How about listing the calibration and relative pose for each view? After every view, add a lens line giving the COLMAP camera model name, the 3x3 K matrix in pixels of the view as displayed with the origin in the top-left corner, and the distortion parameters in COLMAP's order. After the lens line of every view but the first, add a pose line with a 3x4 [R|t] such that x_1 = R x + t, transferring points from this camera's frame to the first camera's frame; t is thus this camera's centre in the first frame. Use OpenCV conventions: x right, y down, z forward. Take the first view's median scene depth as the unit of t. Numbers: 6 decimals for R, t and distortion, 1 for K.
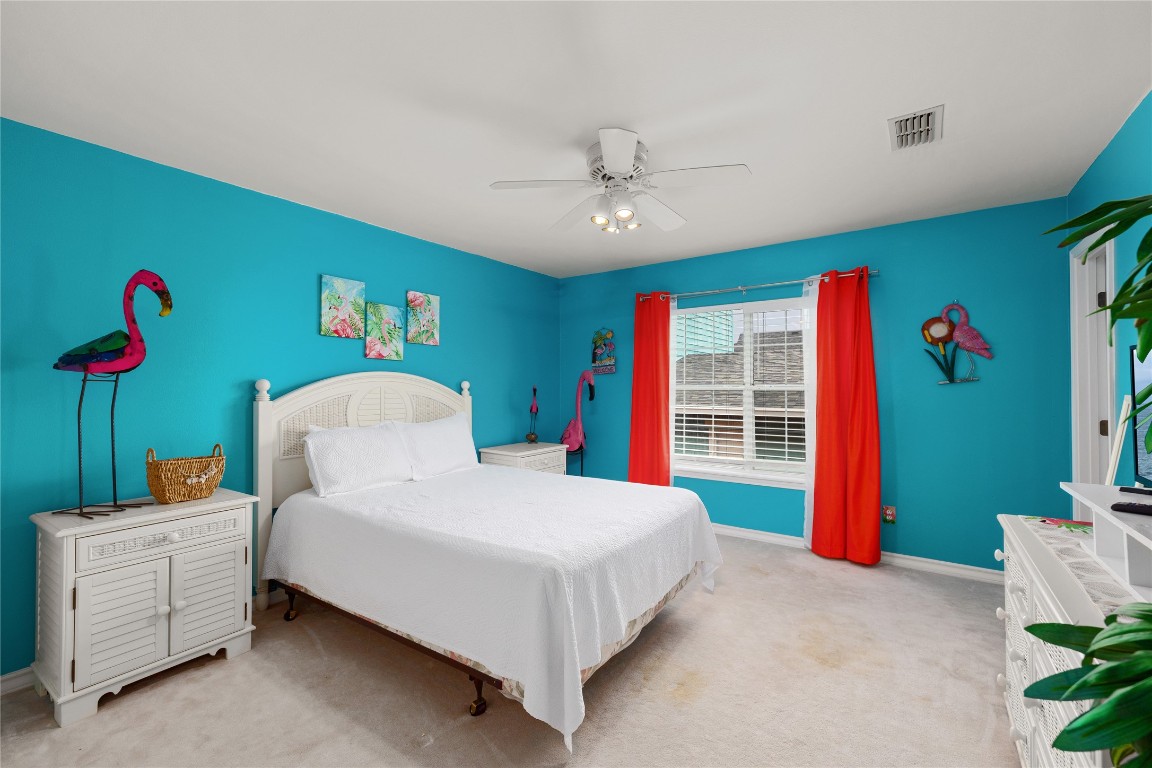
lens RADIAL K [[485.0, 0, 572.2], [0, 485.0, 383.9], [0, 0, 1]] dist [0.002210, 0.000995]
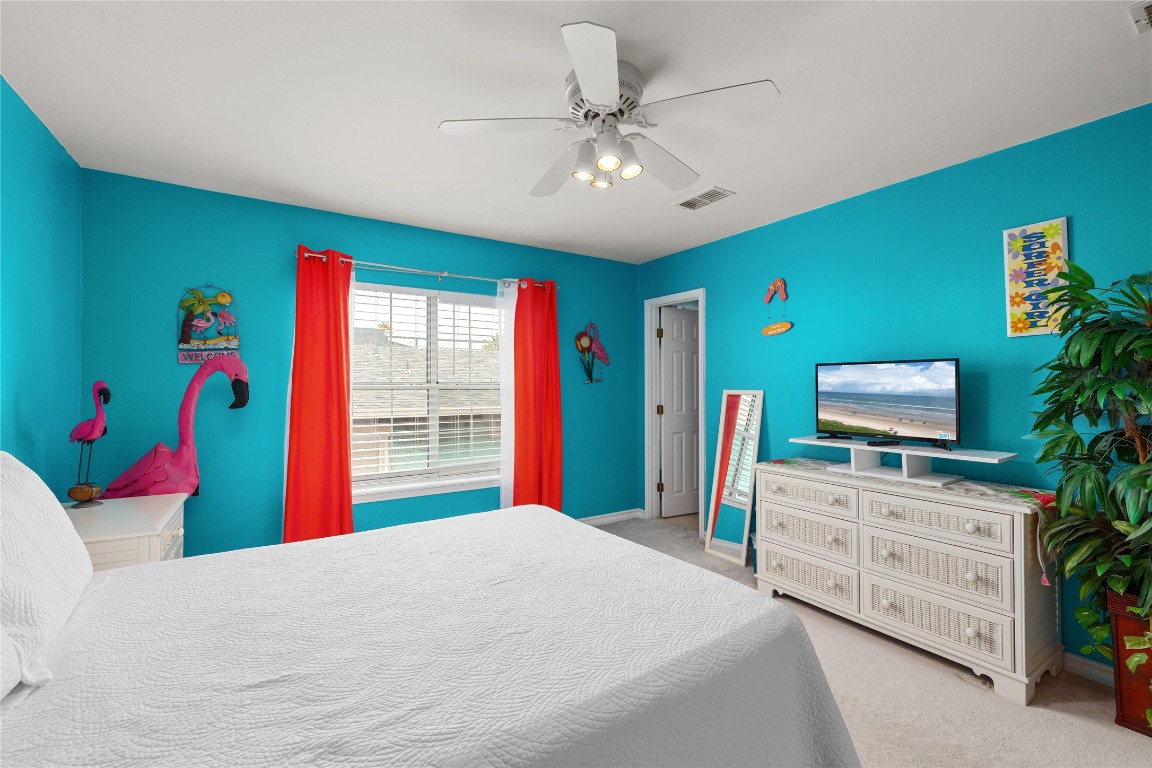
lens RADIAL K [[485.0, 0, 572.2], [0, 485.0, 383.9], [0, 0, 1]] dist [0.002210, 0.000995]
pose [[0.378328, 0.008605, 0.925632, -0.405025], [-0.001417, 0.999961, -0.008717, 0.012125], [-0.925670, 0.001986, 0.378326, 0.468423]]
